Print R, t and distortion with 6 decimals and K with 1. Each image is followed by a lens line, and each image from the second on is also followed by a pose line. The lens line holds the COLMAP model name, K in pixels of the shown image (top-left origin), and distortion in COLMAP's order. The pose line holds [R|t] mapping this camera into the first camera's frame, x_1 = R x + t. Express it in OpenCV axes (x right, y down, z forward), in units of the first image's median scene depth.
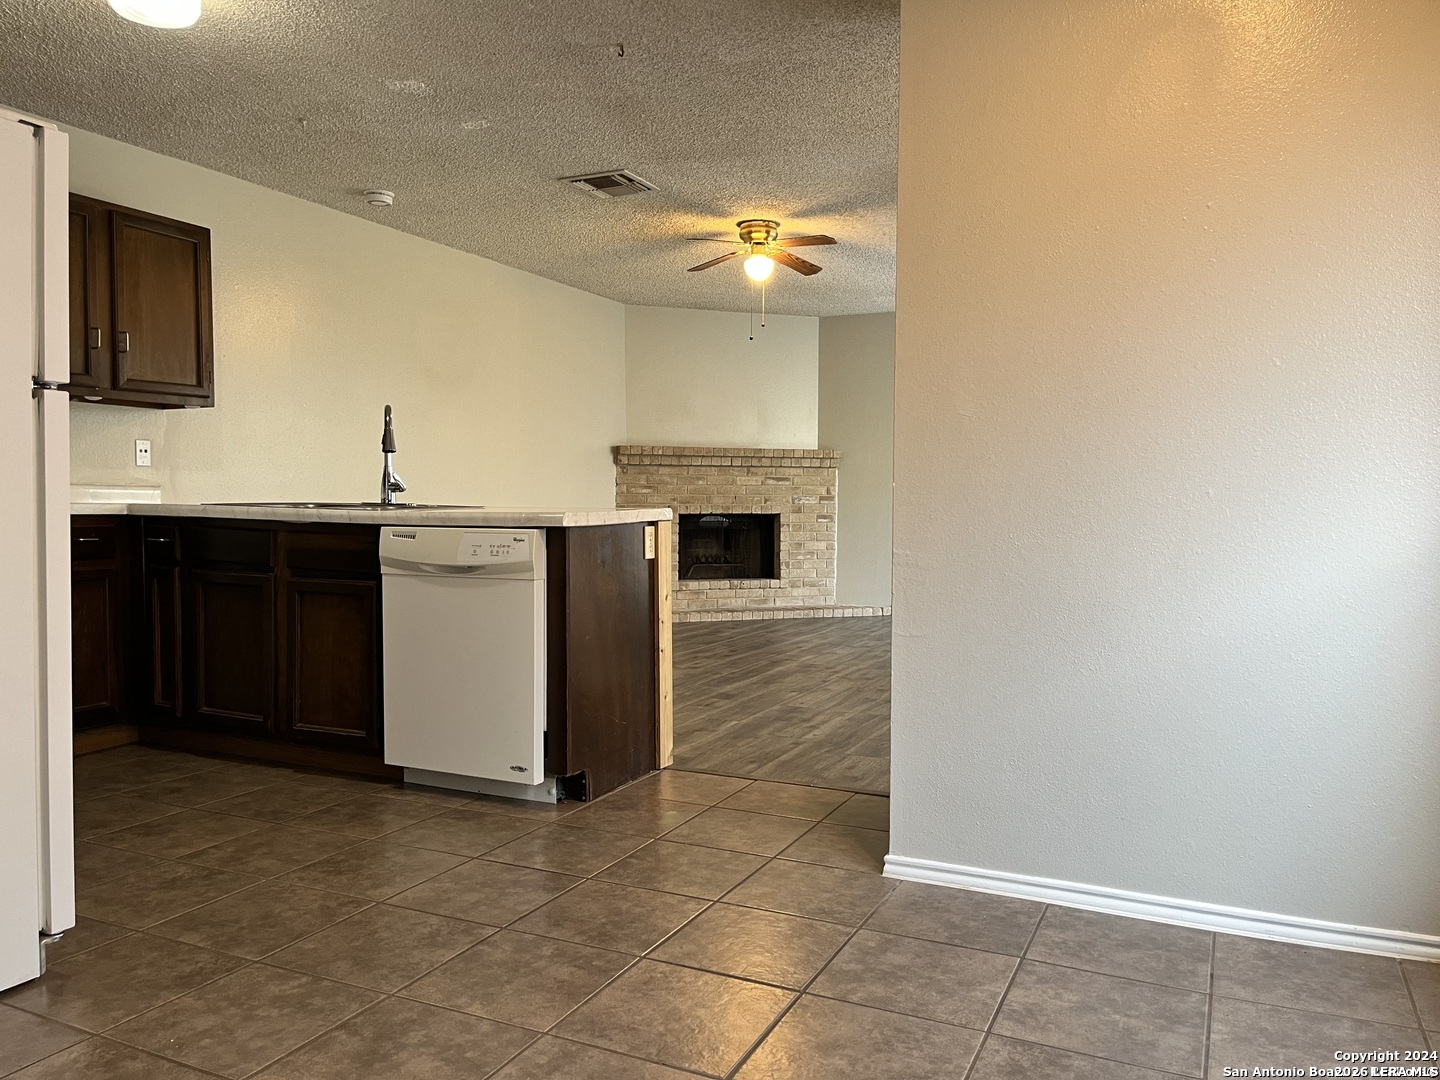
lens RADIAL K [[1094.3, 0, 709.2], [0, 1094.3, 541.8], [0, 0, 1]] dist [0.040466, -0.038433]
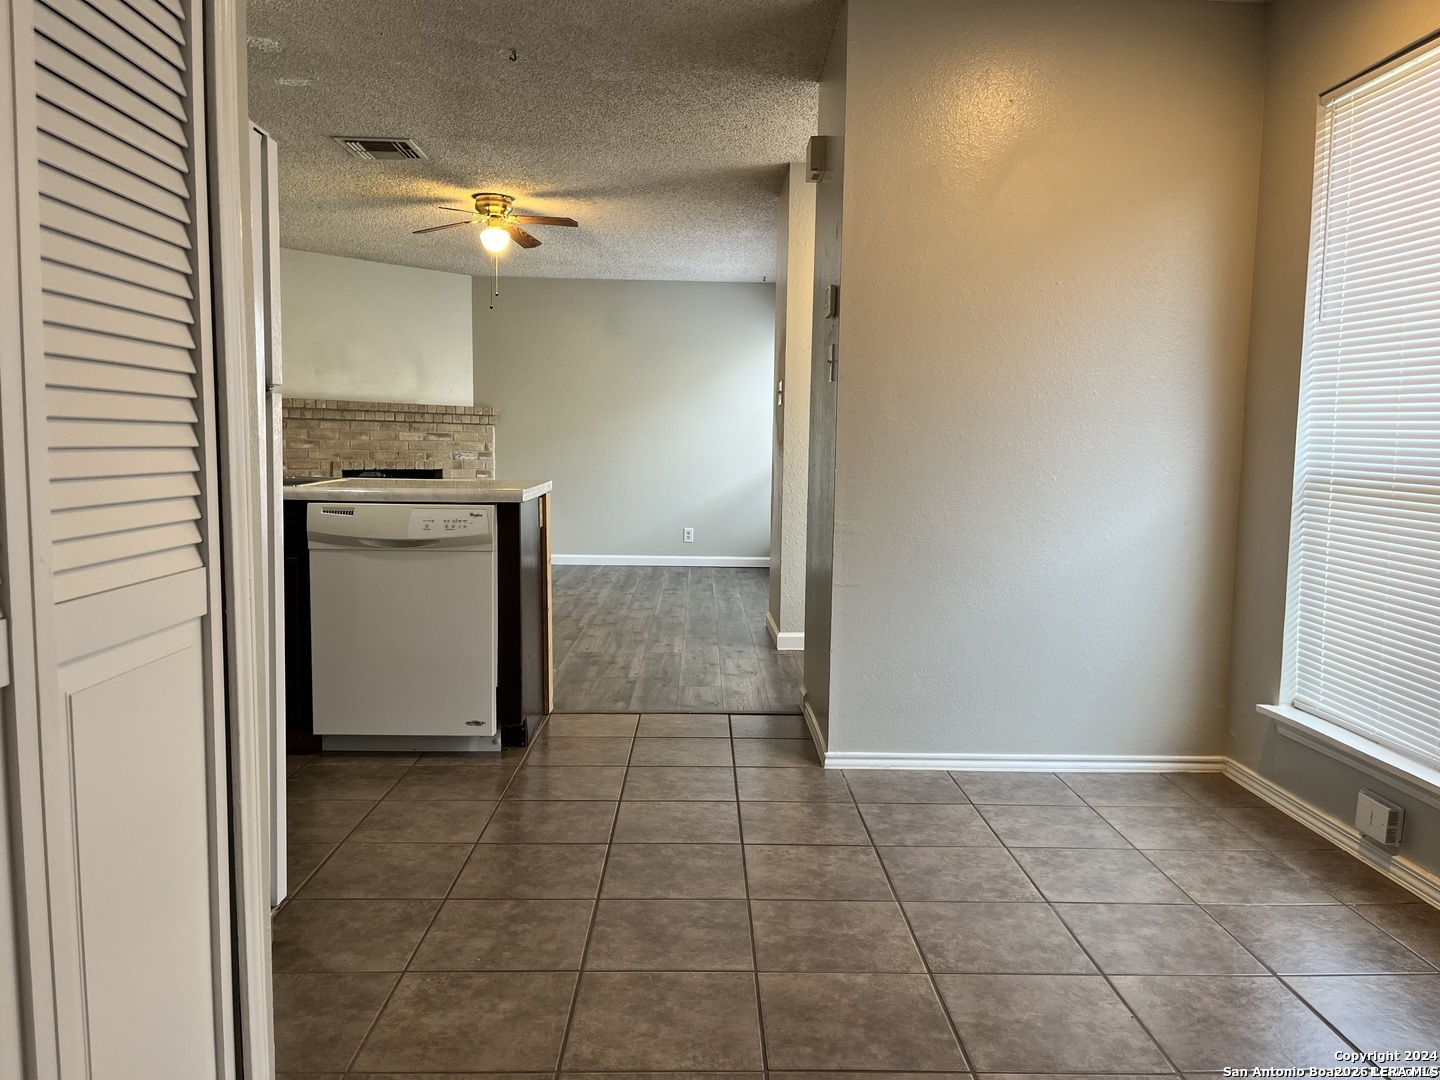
lens RADIAL K [[1094.3, 0, 728.1], [0, 1094.3, 544.3], [0, 0, 1]] dist [0.040466, -0.038433]
pose [[0.890966, -0.031335, 0.452988, -0.242416], [0.006496, 0.998394, 0.056286, -0.017621], [-0.454024, -0.047206, 0.889738, -0.046457]]
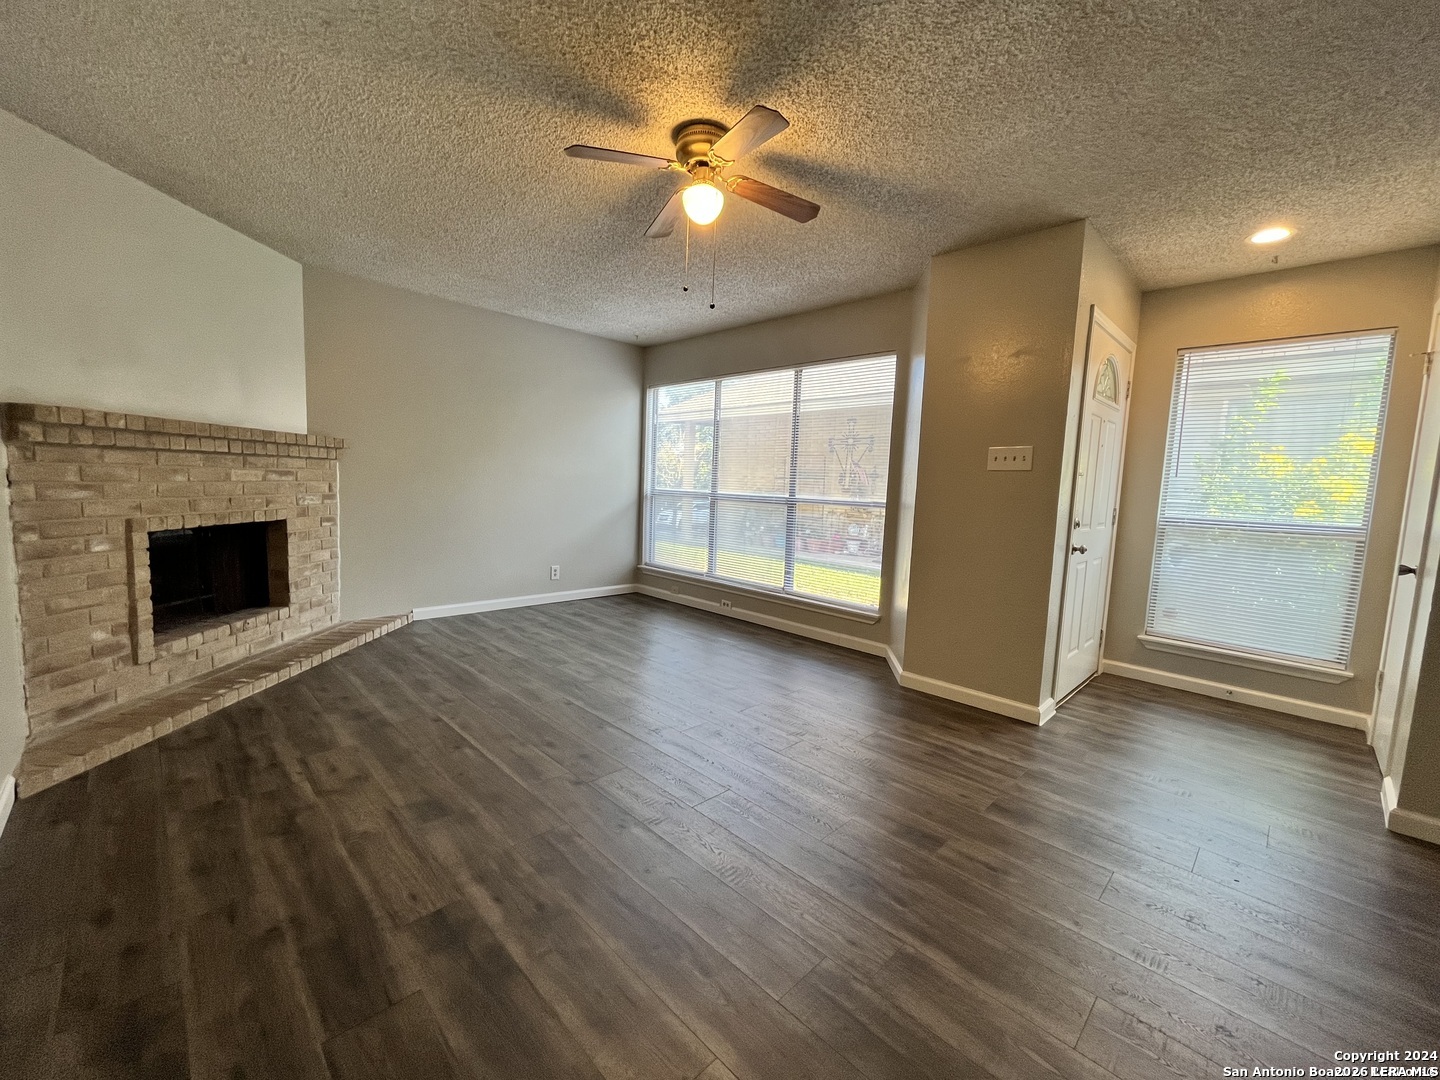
lens RADIAL K [[585.2, 0, 713.0], [0, 585.2, 532.3], [0, 0, 1]] dist [-0.001498, 0.000000]
pose [[0.324089, -0.075332, 0.943022, -0.324876], [-0.002138, 0.996764, 0.080360, -0.074191], [-0.946024, -0.028060, 0.322879, 0.887685]]
